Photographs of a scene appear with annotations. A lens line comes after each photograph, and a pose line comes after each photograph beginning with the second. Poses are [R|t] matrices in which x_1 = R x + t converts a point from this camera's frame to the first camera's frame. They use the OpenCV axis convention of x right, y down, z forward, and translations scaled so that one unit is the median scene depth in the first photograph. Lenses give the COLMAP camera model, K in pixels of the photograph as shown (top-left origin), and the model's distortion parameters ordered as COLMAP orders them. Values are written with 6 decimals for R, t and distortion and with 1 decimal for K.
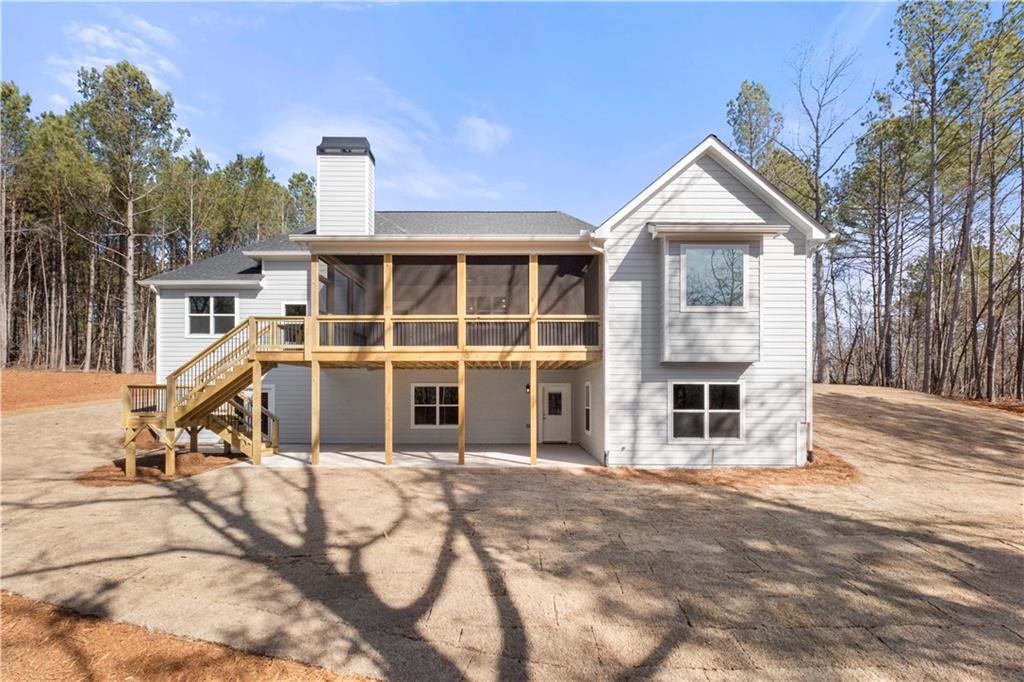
lens RADIAL K [[443.6, 0, 508.4], [0, 443.6, 329.9], [0, 0, 1]] dist [-0.003927, -0.000775]
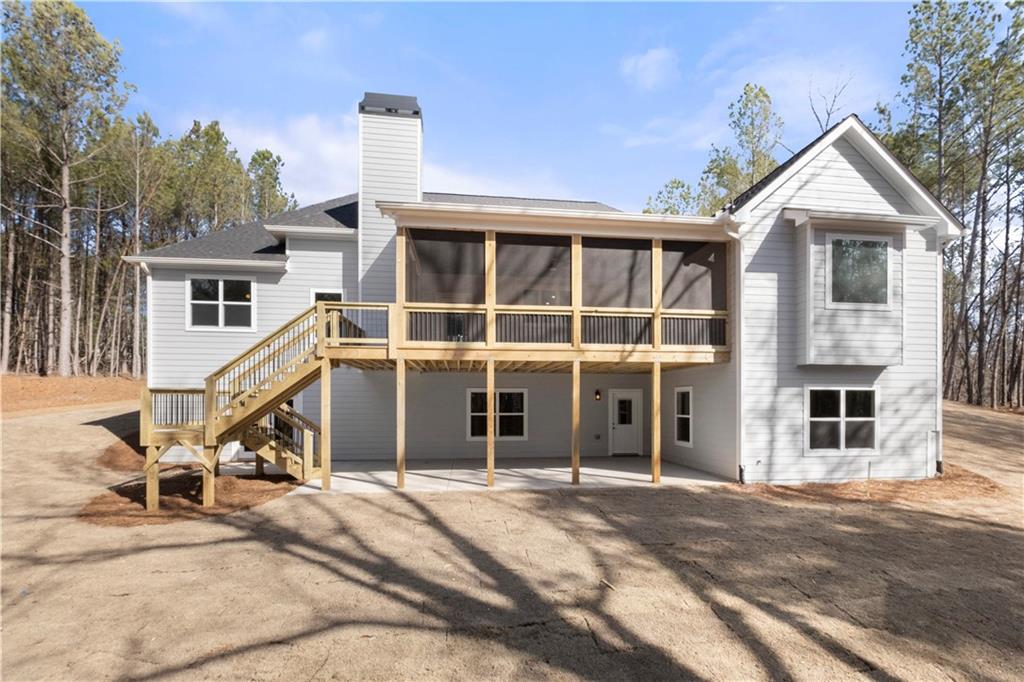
lens RADIAL K [[459.7, 0, 519.2], [0, 459.7, 341.8], [0, 0, 1]] dist [-0.002251, -0.001332]
pose [[0.992735, 0.015595, 0.119308, -0.320355], [-0.017155, 0.999780, 0.012063, 0.024526], [-0.119093, -0.014023, 0.992784, 0.147269]]
